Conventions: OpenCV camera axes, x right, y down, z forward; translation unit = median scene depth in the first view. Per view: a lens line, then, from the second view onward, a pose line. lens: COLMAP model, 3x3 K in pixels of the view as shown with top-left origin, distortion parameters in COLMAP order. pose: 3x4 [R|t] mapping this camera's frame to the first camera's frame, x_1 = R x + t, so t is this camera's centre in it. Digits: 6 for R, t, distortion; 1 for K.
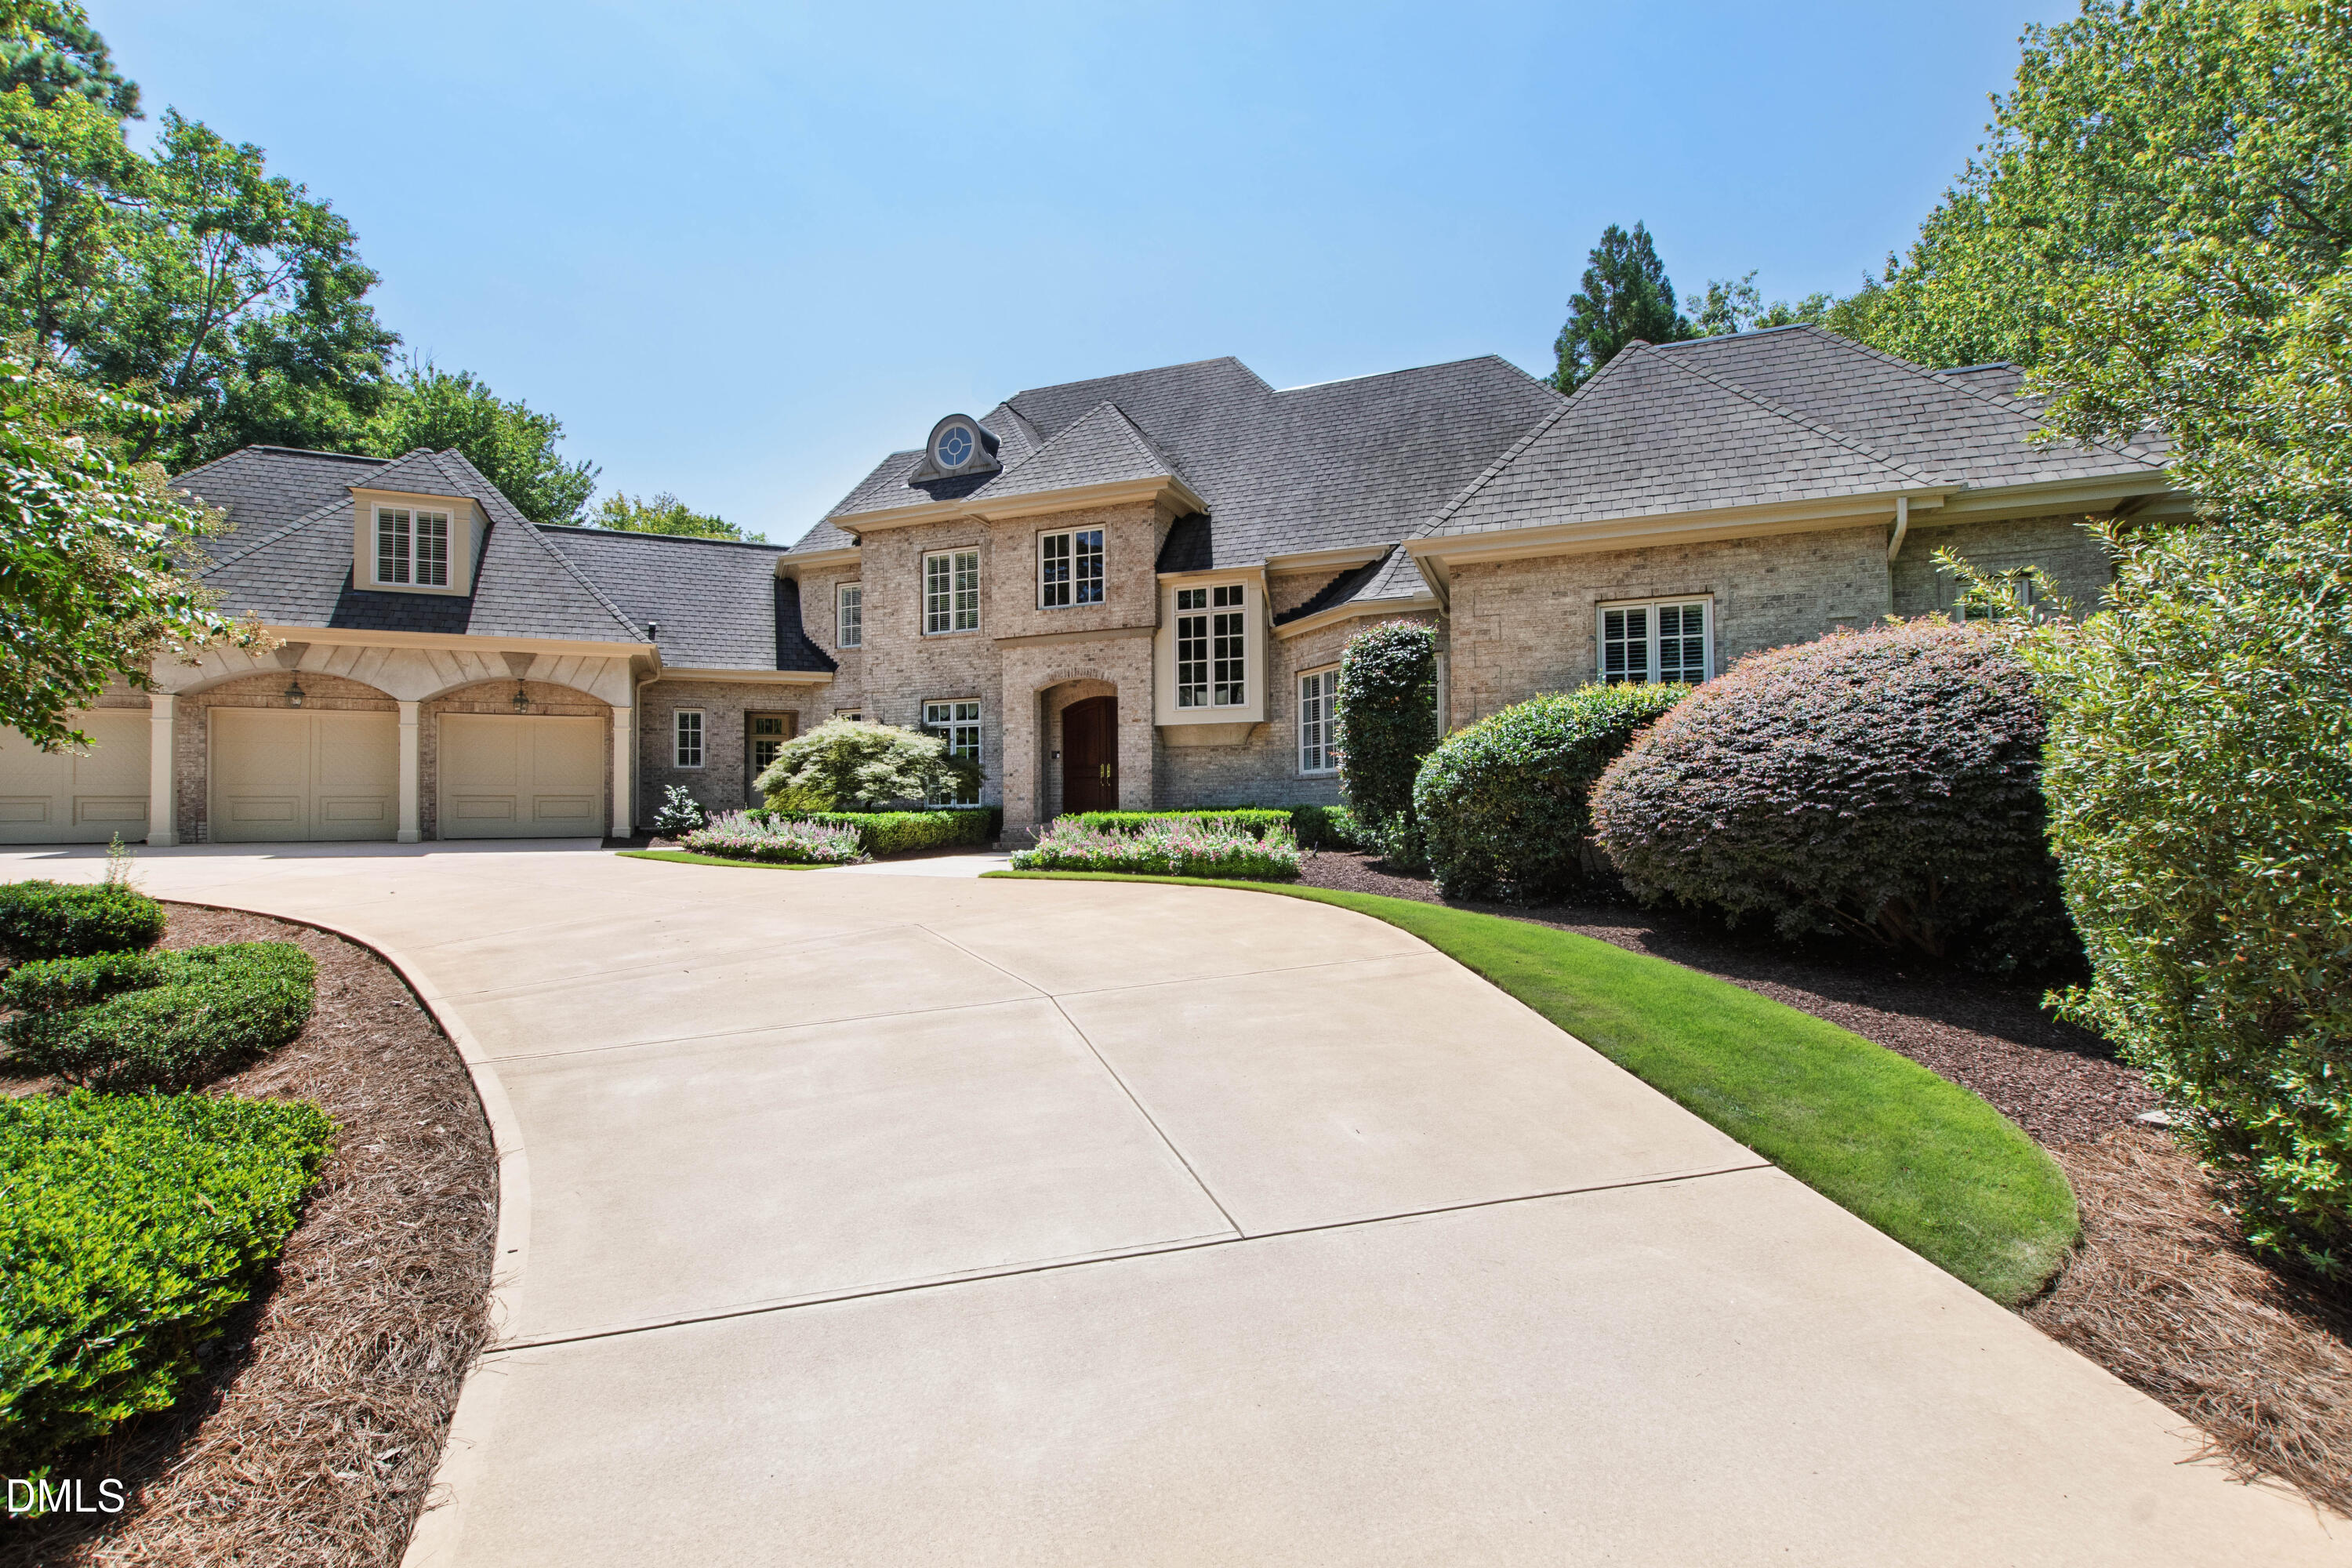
lens RADIAL K [[1027.7, 0, 1145.2], [0, 1027.7, 760.4], [0, 0, 1]] dist [0.012600, -0.002373]
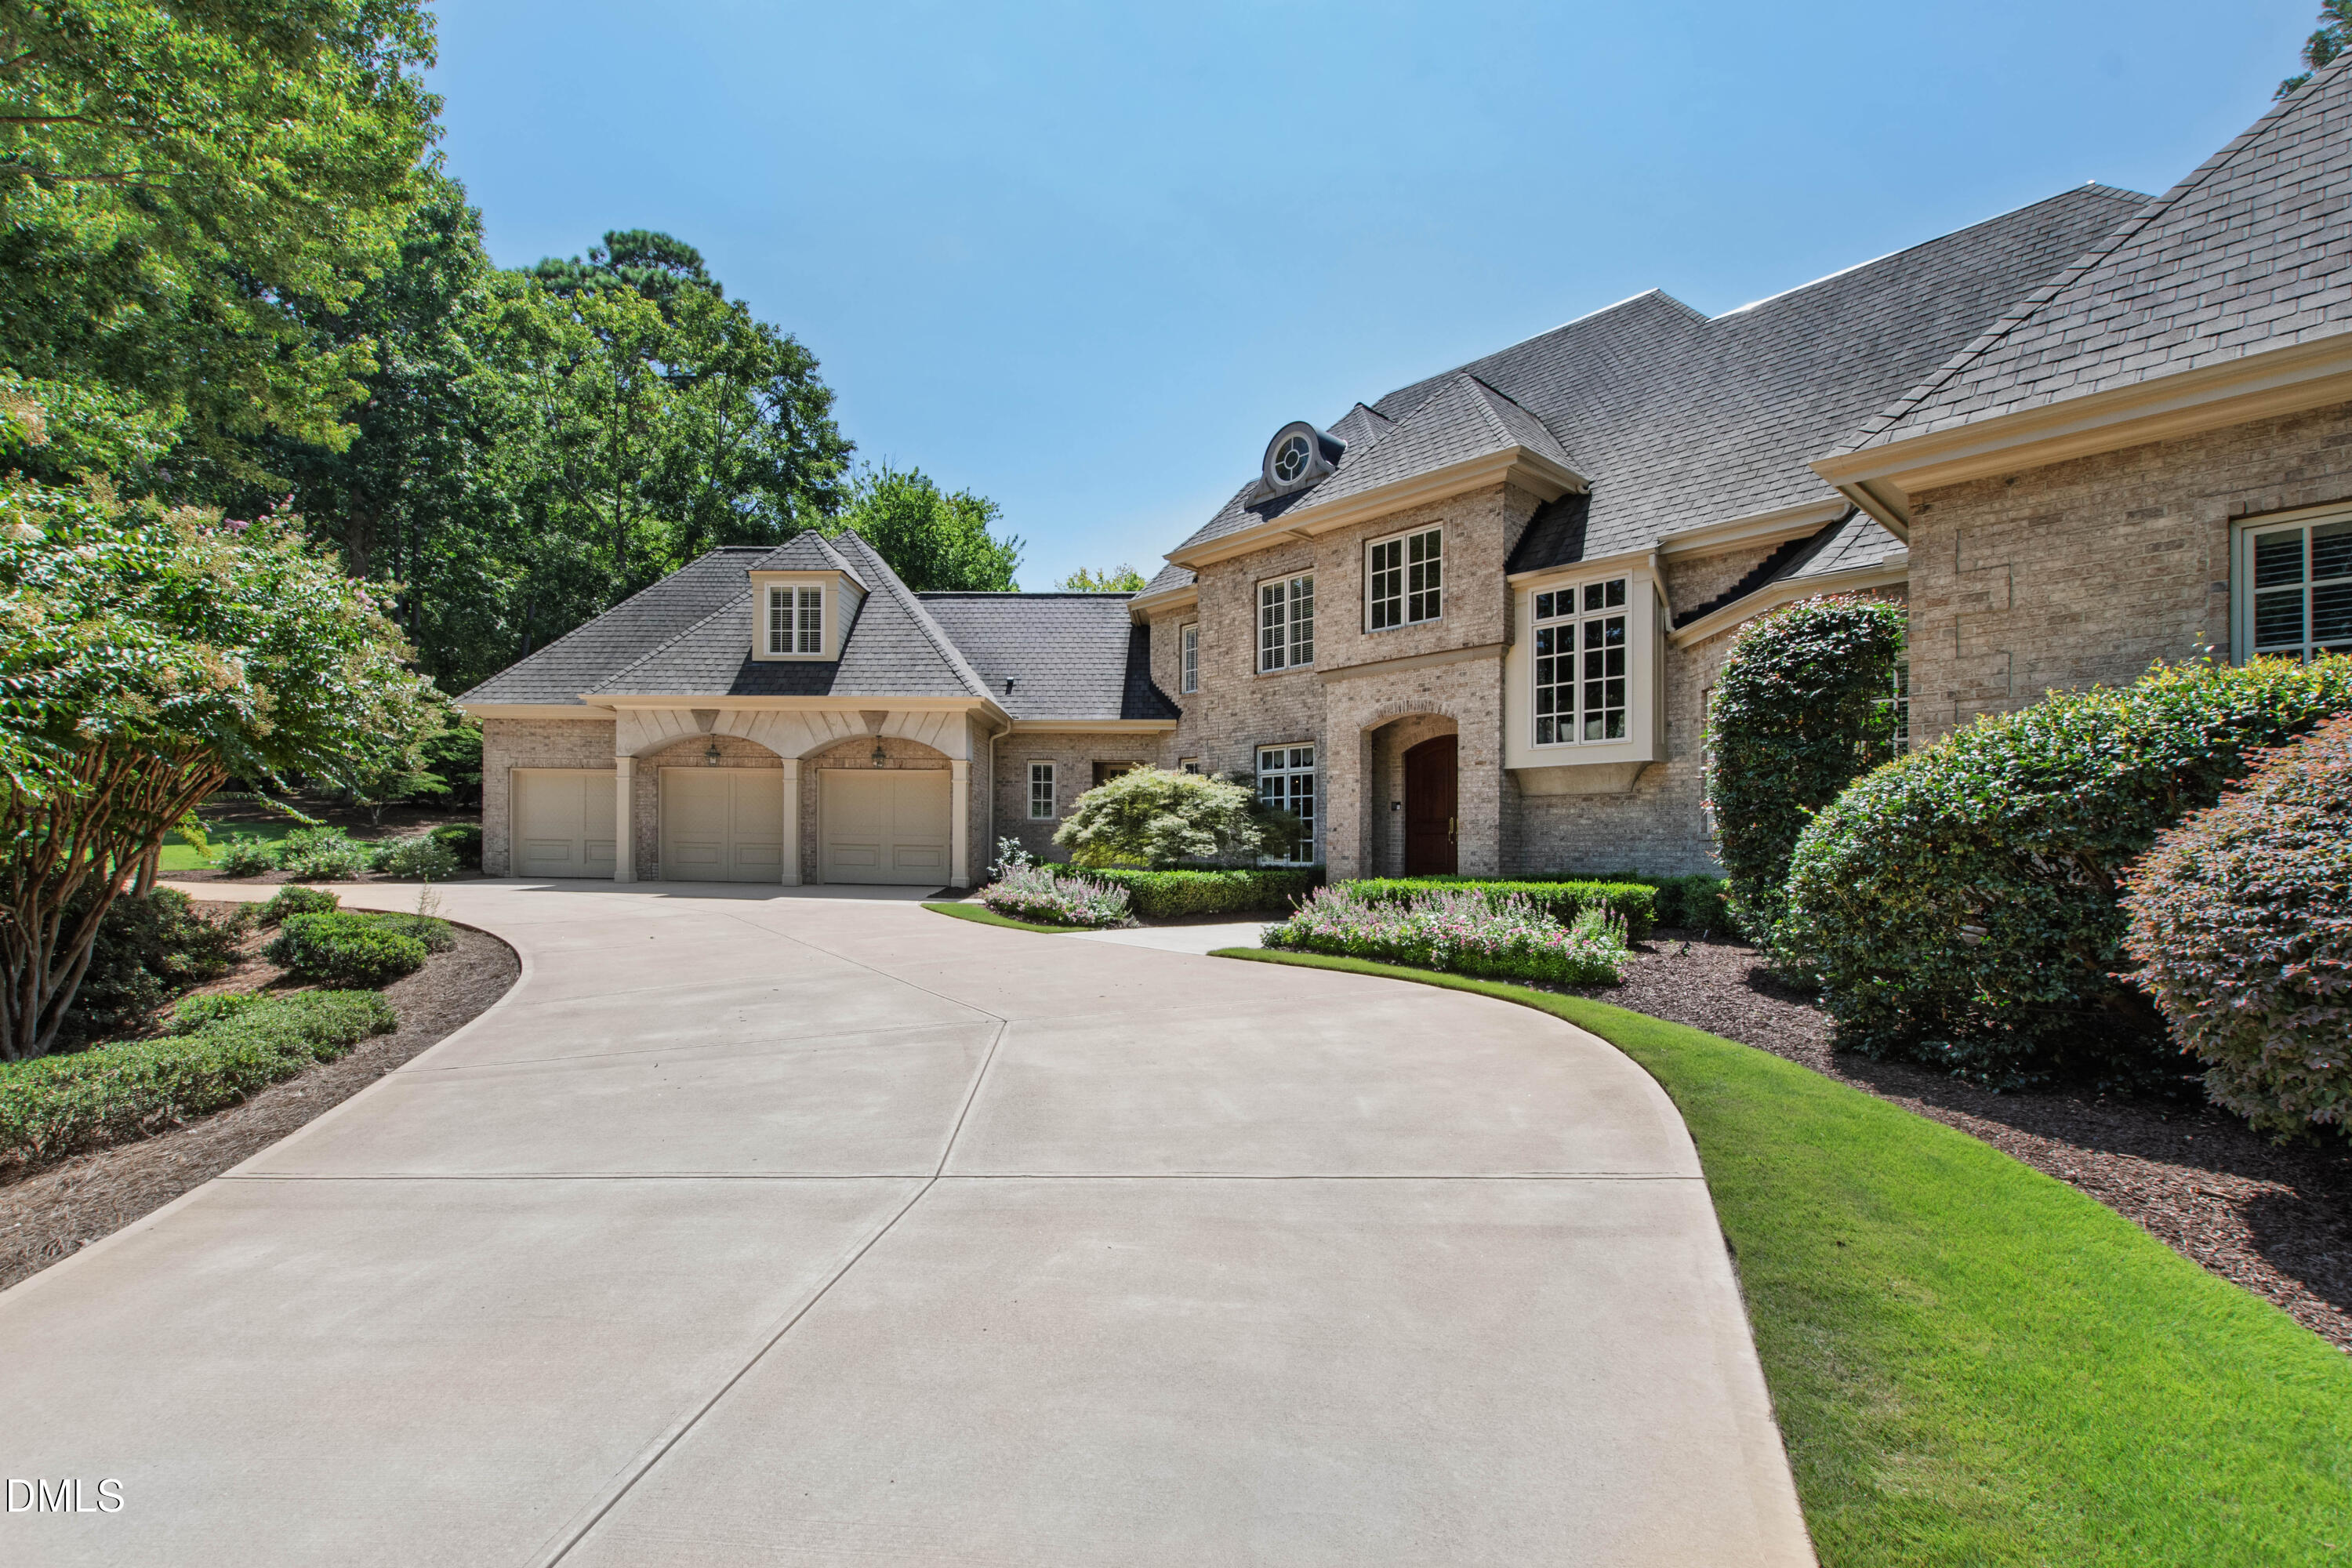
lens RADIAL K [[1027.7, 0, 1134.6], [0, 1027.7, 822.2], [0, 0, 1]] dist [0.012600, -0.002373]
pose [[0.894843, 0.005467, -0.446348, 0.108870], [-0.001207, 0.999951, 0.009829, -0.000340], [0.446380, -0.008257, 0.894805, 0.167000]]
